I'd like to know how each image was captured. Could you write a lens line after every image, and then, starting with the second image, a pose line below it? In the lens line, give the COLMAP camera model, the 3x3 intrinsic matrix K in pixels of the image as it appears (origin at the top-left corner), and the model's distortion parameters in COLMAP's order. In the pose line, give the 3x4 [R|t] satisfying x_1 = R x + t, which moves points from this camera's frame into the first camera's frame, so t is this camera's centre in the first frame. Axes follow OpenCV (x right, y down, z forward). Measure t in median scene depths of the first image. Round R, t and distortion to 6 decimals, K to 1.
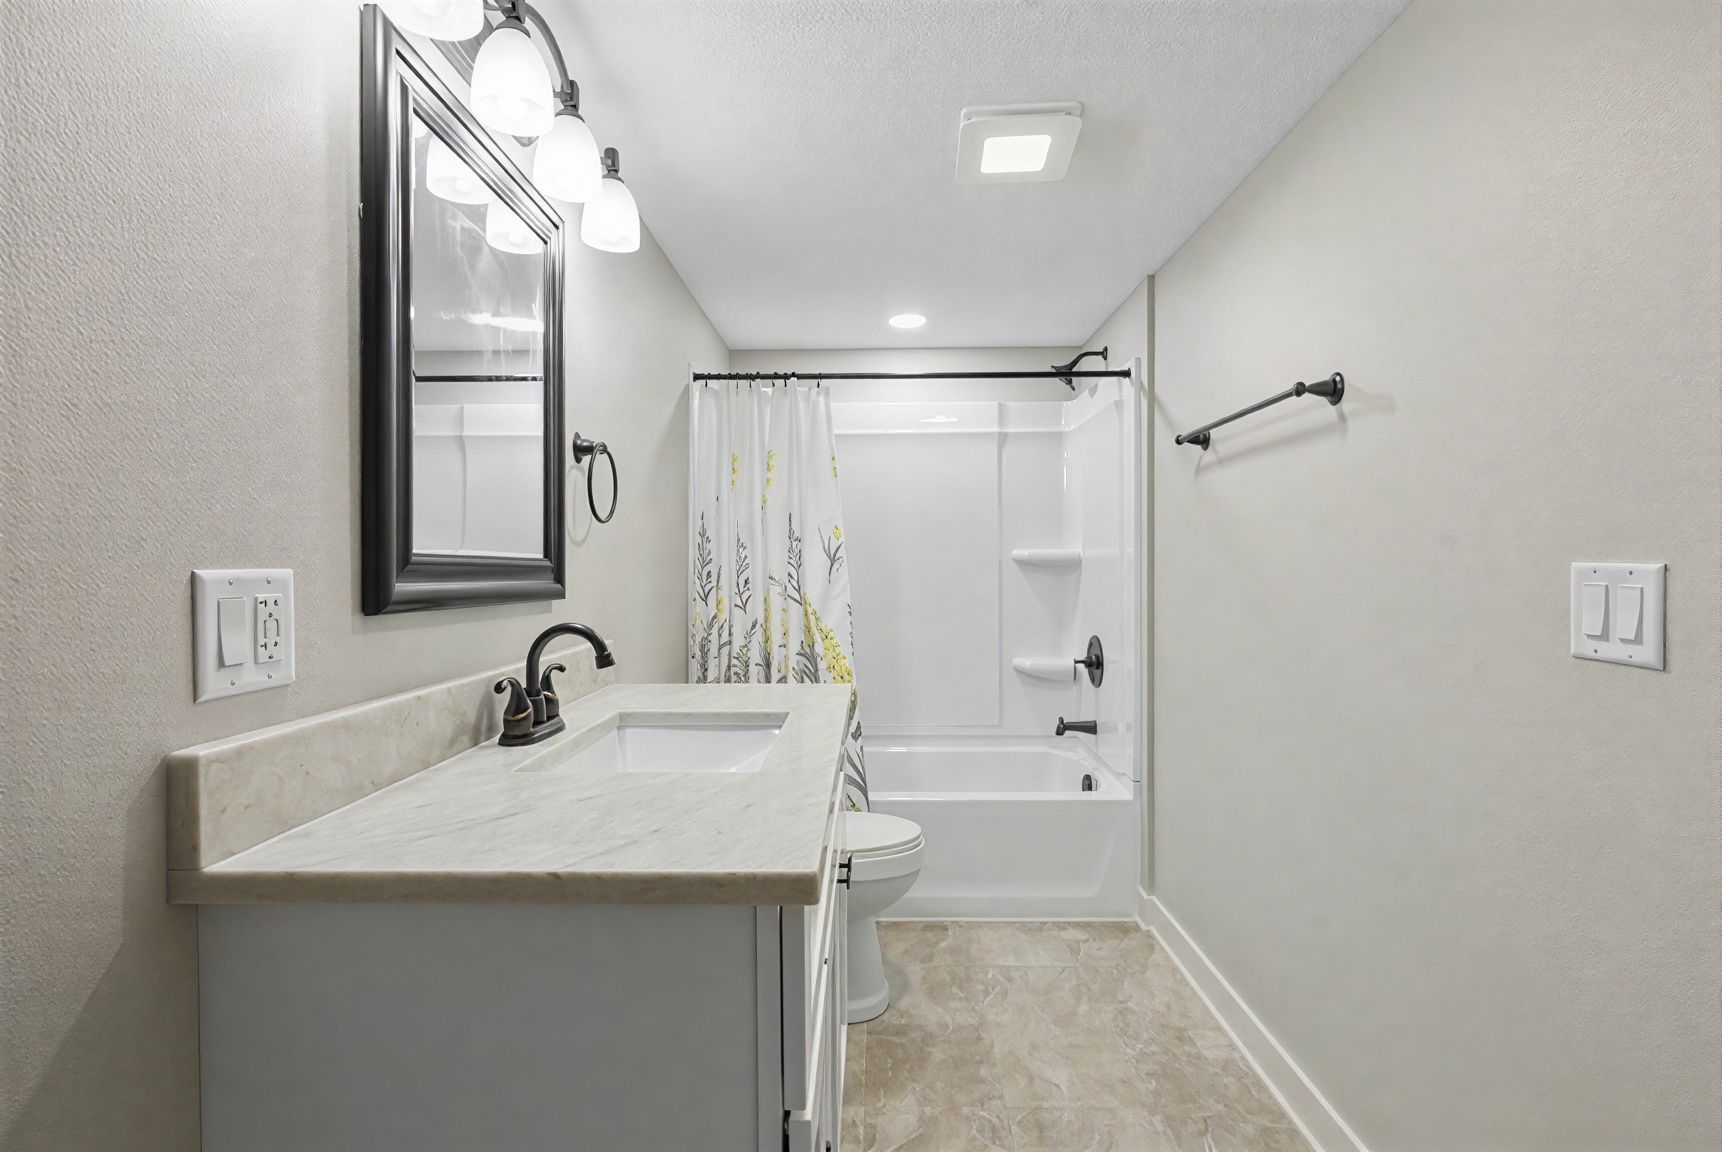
lens RADIAL K [[795.2, 0, 900.8], [0, 795.2, 584.5], [0, 0, 1]] dist [-0.008027, 0.002762]
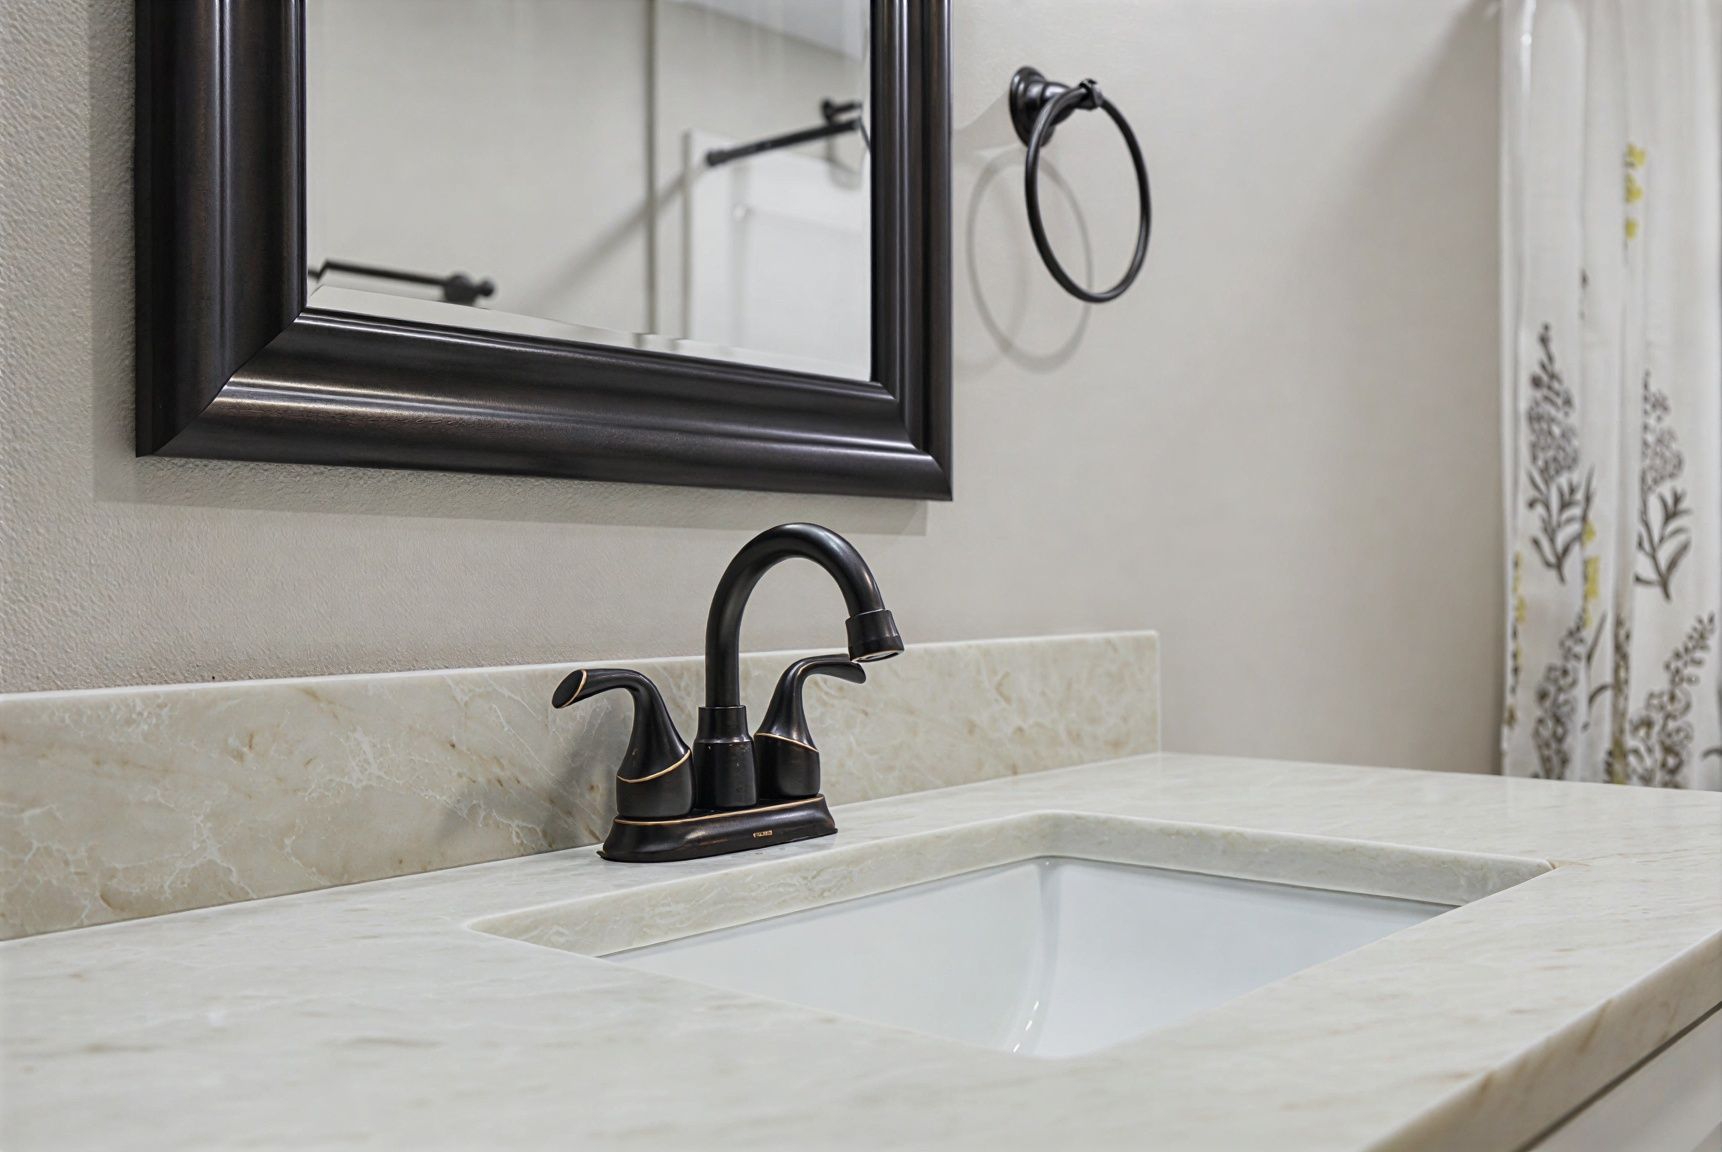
lens RADIAL K [[1752.1, 0, 801.5], [0, 1752.1, 562.0], [0, 0, 1]] dist [0.003963, 0.000000]
pose [[0.739681, -0.006333, -0.672928, 0.052417], [-0.003777, 0.999901, -0.013562, 0.042092], [0.672948, 0.012574, 0.739583, 0.248500]]
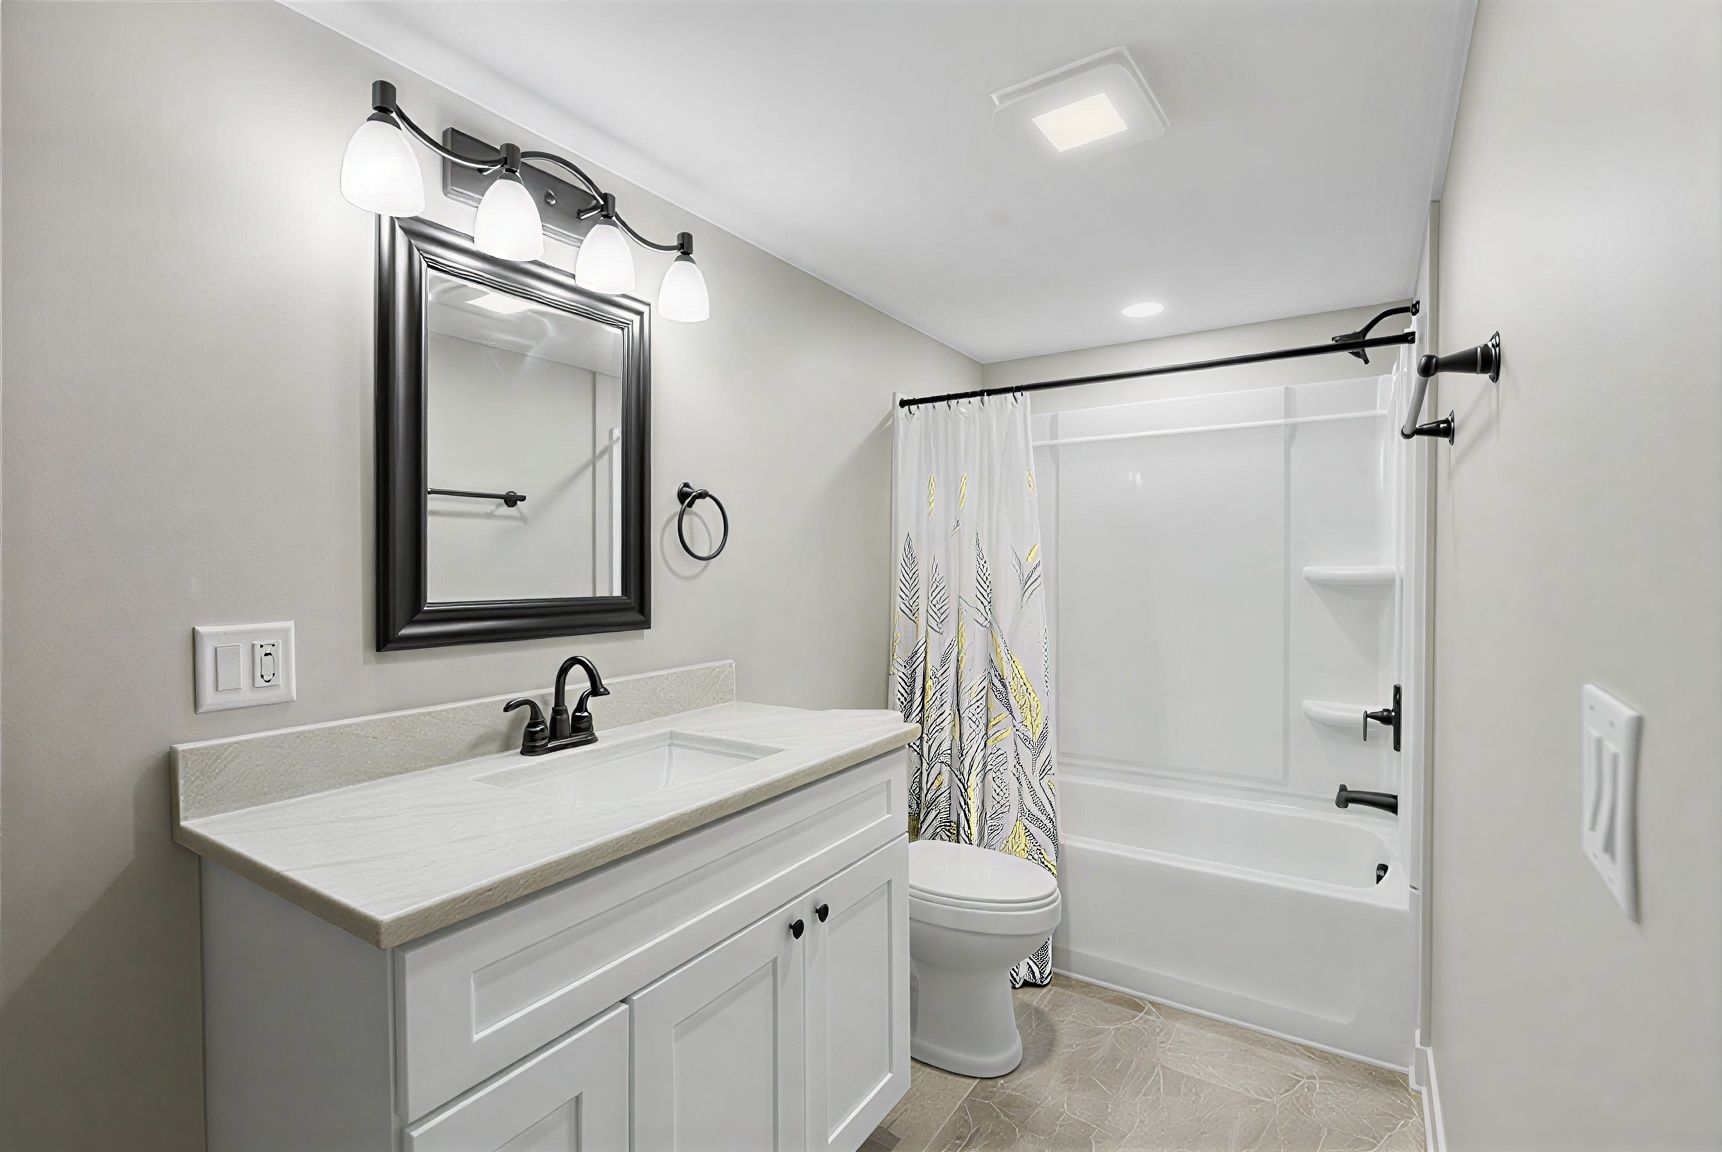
lens RADIAL K [[795.2, 0, 831.5], [0, 795.2, 598.2], [0, 0, 1]] dist [-0.008027, 0.002762]
pose [[0.841159, 0.023016, -0.540298, 0.307095], [-0.014968, 0.999702, 0.019283, -0.038166], [0.540581, -0.008133, 0.841253, 0.112243]]
